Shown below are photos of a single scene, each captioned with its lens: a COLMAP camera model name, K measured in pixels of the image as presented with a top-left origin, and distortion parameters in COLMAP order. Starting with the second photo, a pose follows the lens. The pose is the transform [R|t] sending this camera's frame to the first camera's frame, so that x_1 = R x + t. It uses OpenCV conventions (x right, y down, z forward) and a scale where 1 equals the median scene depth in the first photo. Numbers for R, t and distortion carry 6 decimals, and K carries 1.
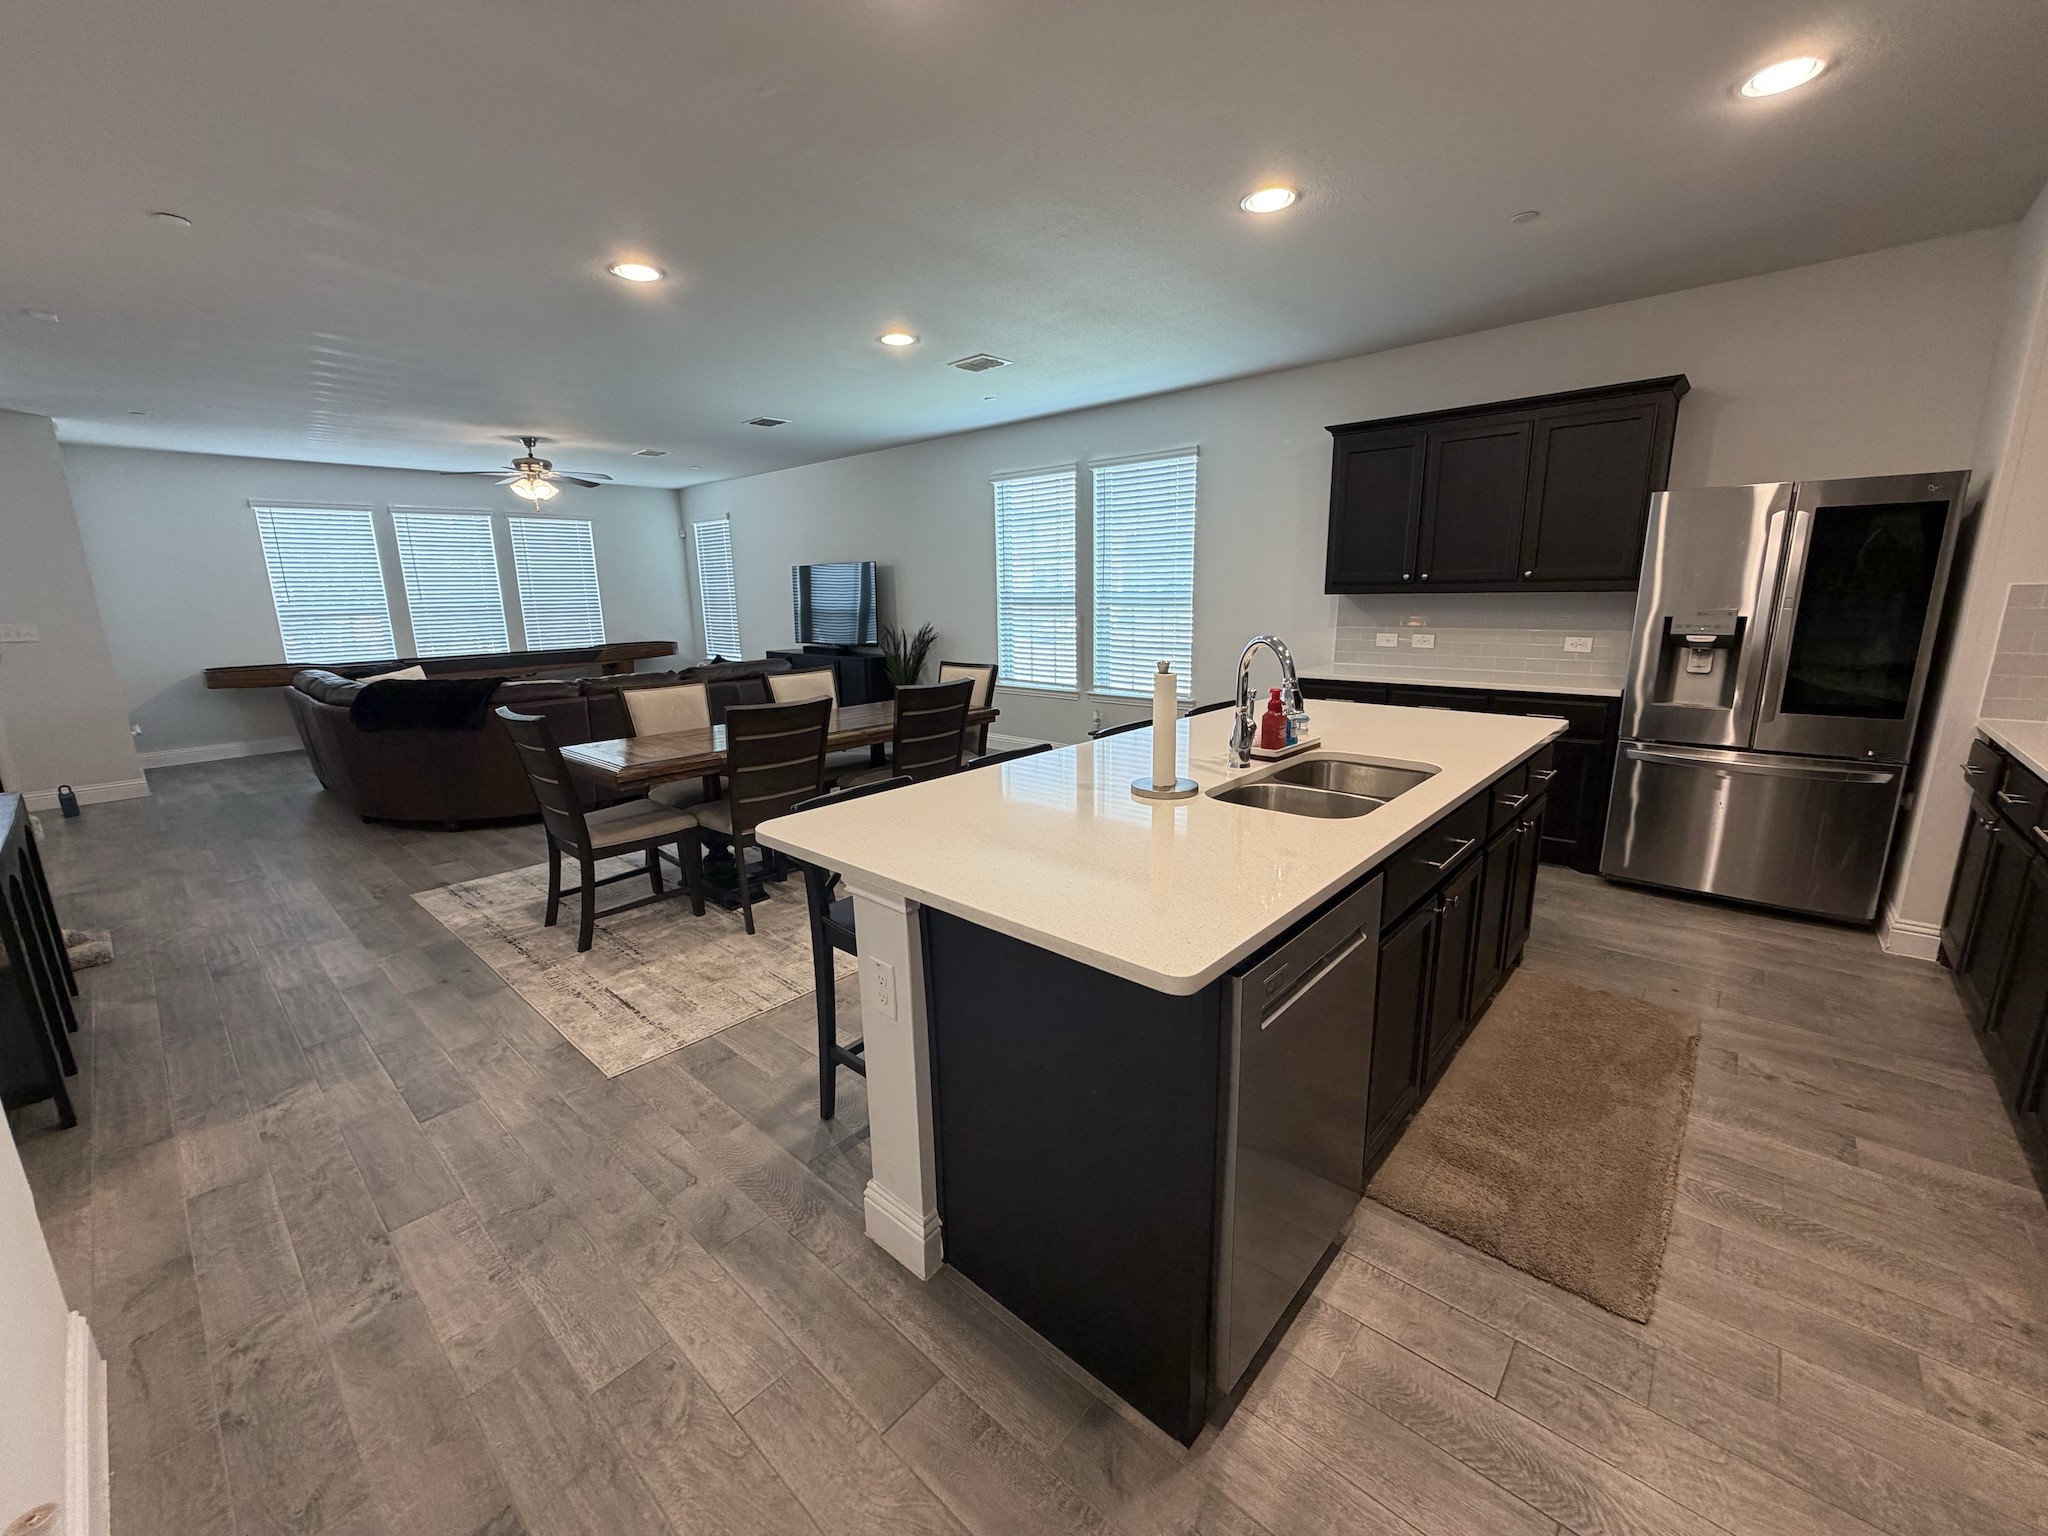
lens RADIAL K [[817.1, 0, 1019.1], [0, 817.1, 770.6], [0, 0, 1]] dist [0.000661, -0.000217]
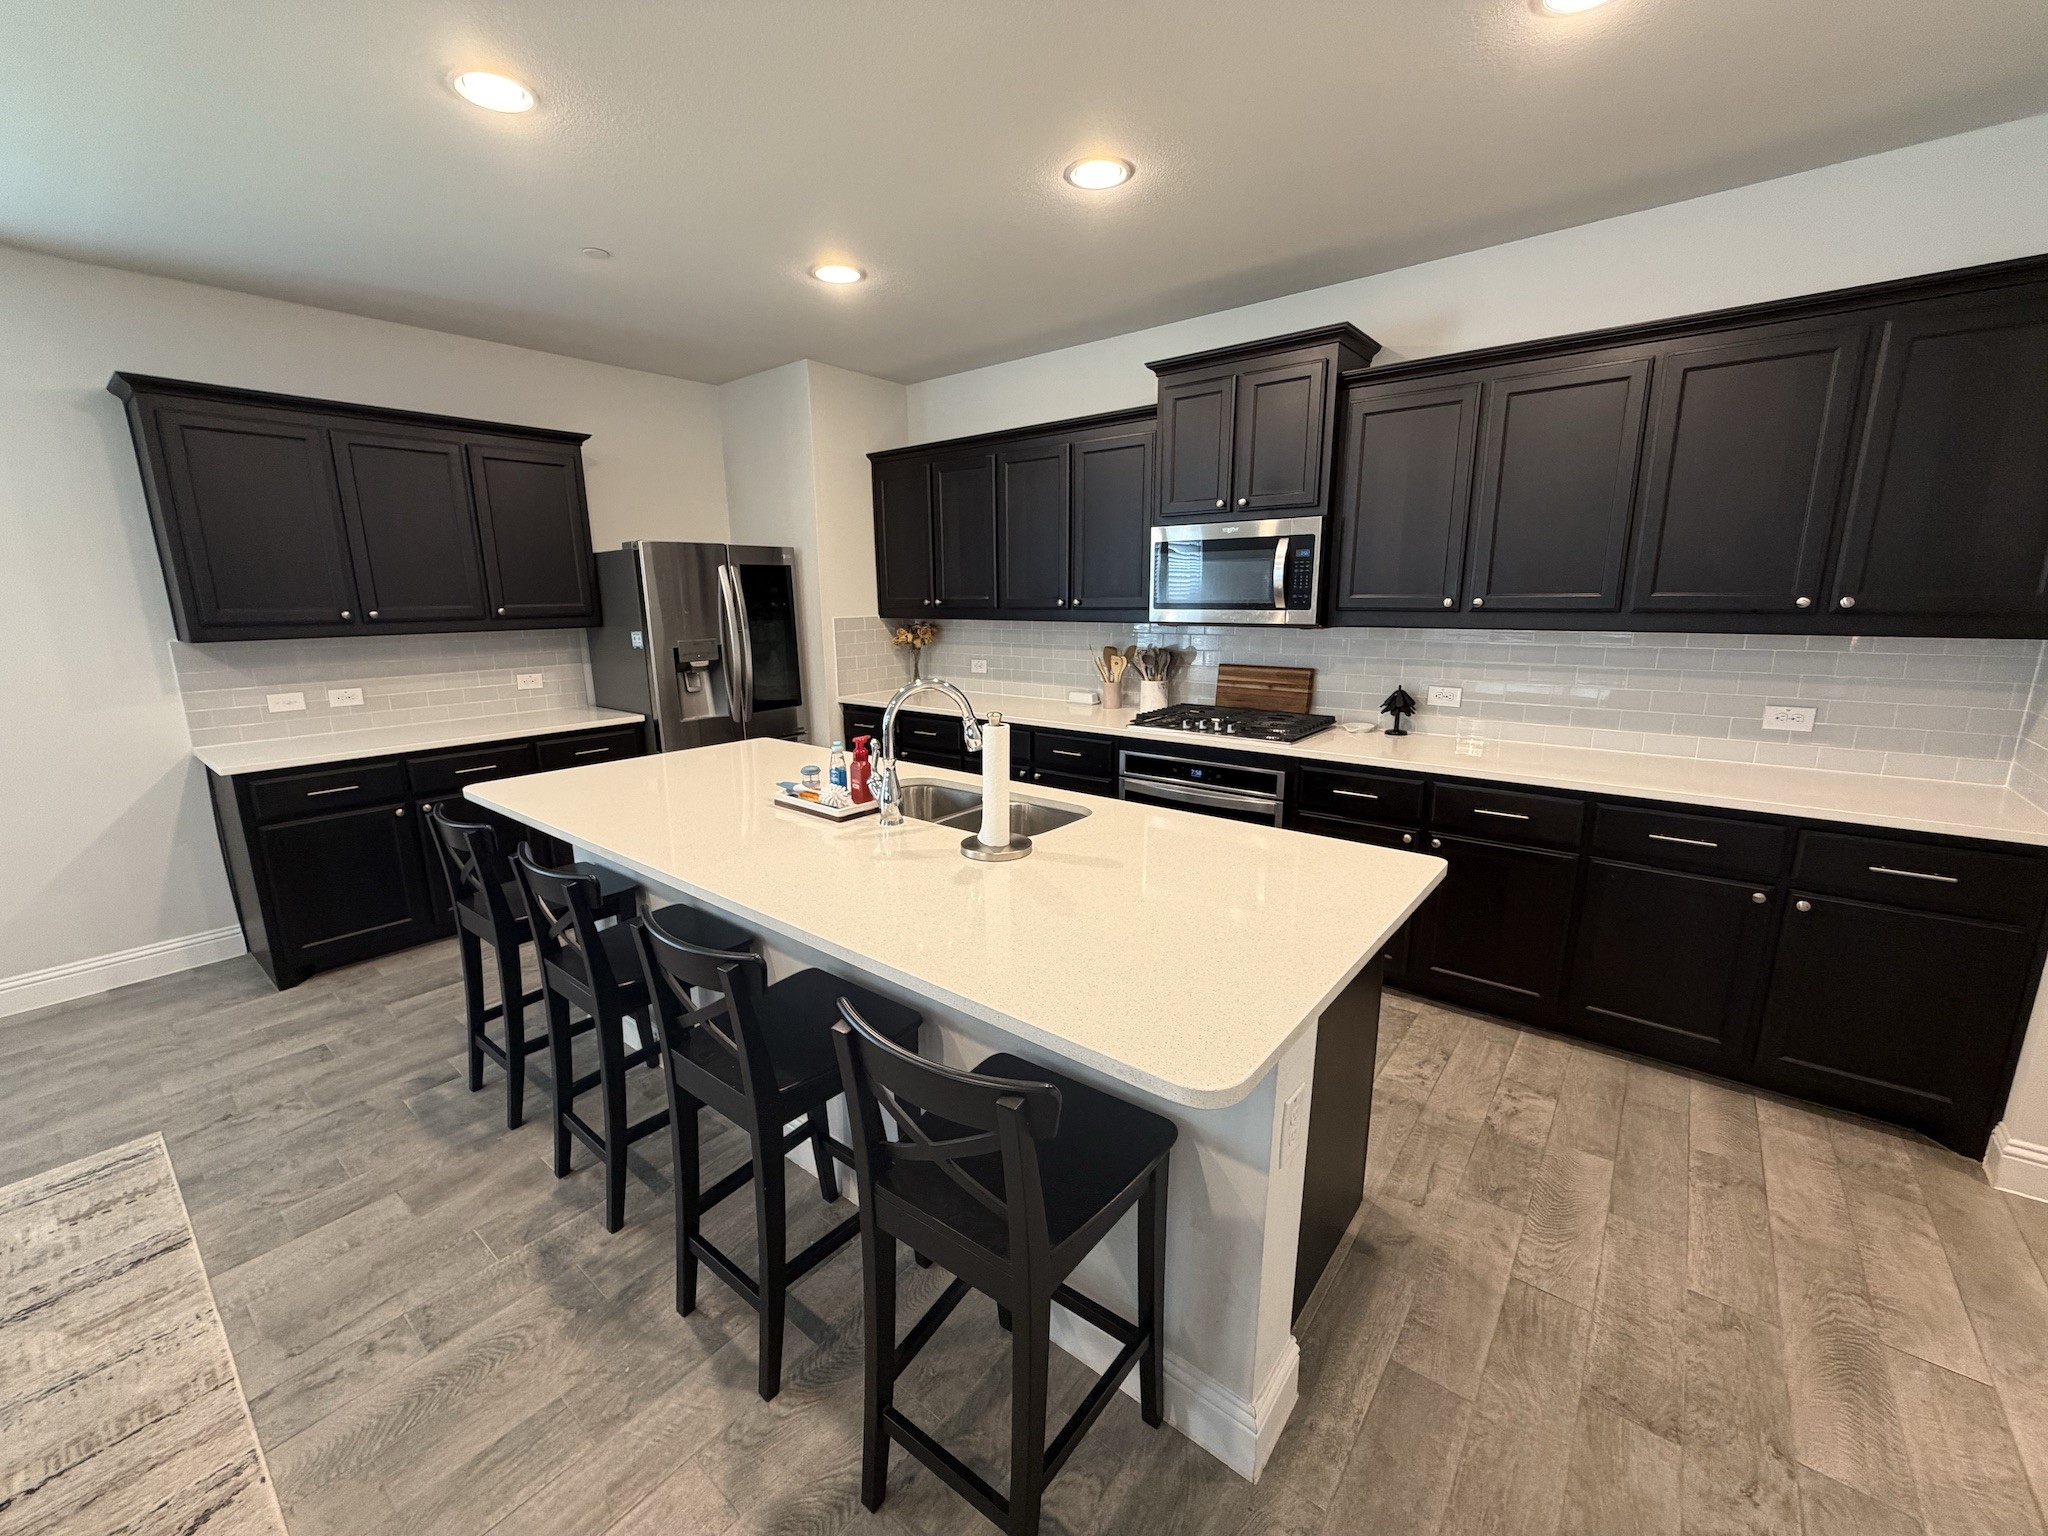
lens RADIAL K [[817.1, 0, 1019.1], [0, 817.1, 770.6], [0, 0, 1]] dist [0.000661, -0.000217]
pose [[-0.054352, -0.194552, 0.979385, -0.616511], [0.228636, 0.952352, 0.201870, -0.209689], [-0.971994, 0.234895, -0.007281, 0.827338]]
